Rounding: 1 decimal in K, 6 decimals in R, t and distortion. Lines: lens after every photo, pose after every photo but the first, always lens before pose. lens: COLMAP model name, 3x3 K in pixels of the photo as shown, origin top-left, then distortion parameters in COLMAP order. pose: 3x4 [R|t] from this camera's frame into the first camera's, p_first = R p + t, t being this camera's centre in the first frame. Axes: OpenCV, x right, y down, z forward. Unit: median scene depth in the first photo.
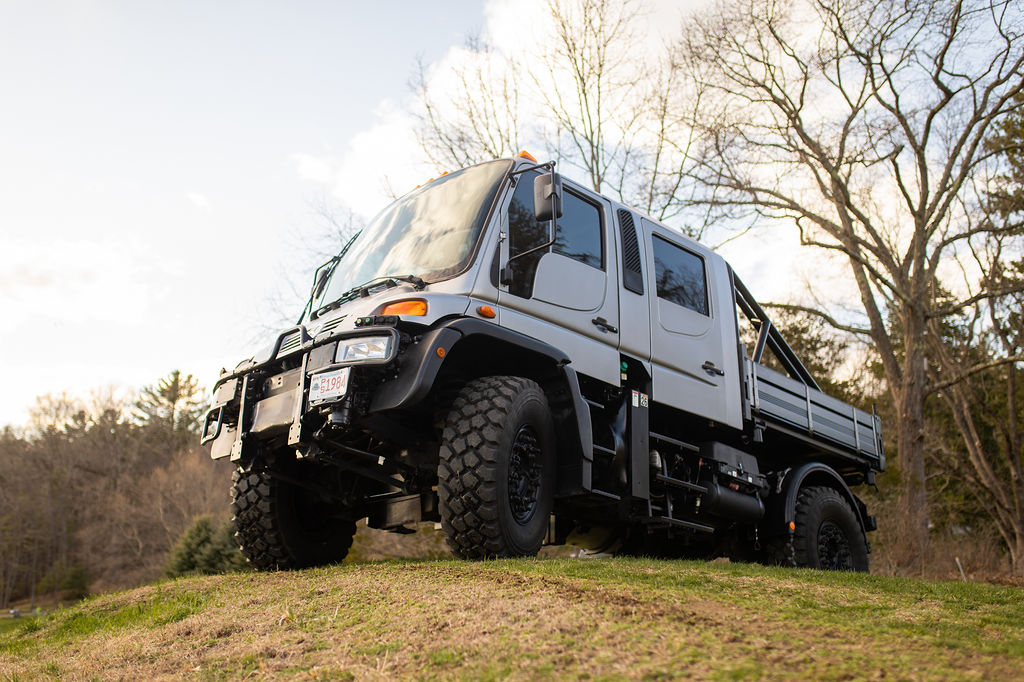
lens RADIAL K [[950.0, 0, 512.0], [0, 950.0, 341.0], [0, 0, 1]] dist [0.043125, 0.003144]
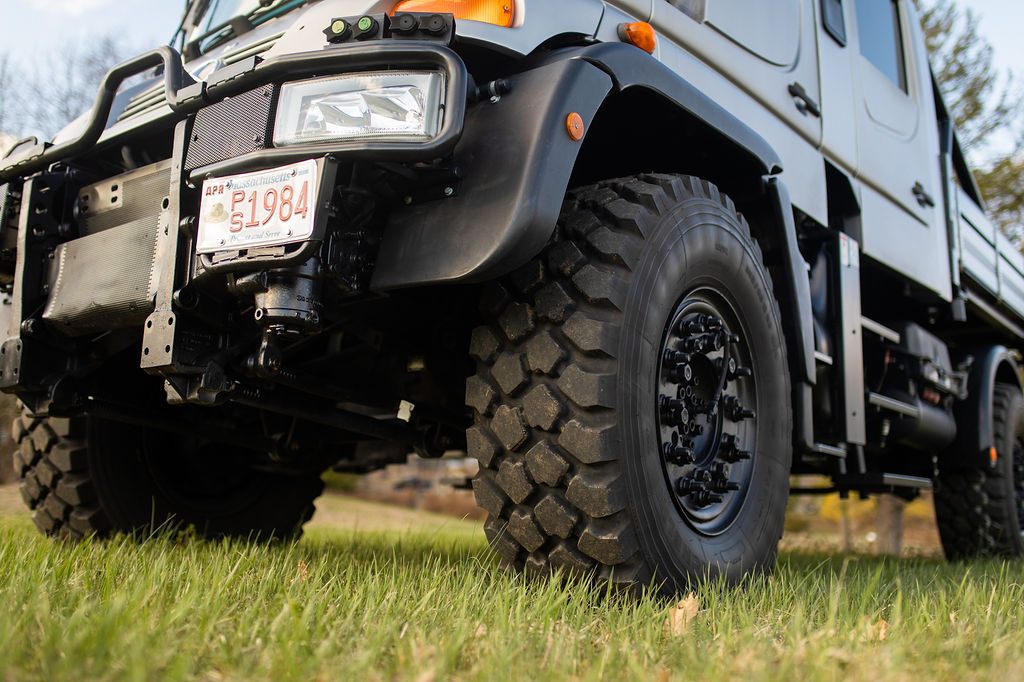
lens RADIAL K [[950.0, 0, 512.0], [0, 950.0, 341.0], [0, 0, 1]] dist [0.043125, 0.003144]
pose [[0.991517, 0.009860, 0.129606, -0.138075], [-0.033270, 0.983153, 0.179730, 0.026534], [-0.125650, -0.182517, 0.975141, 0.611346]]
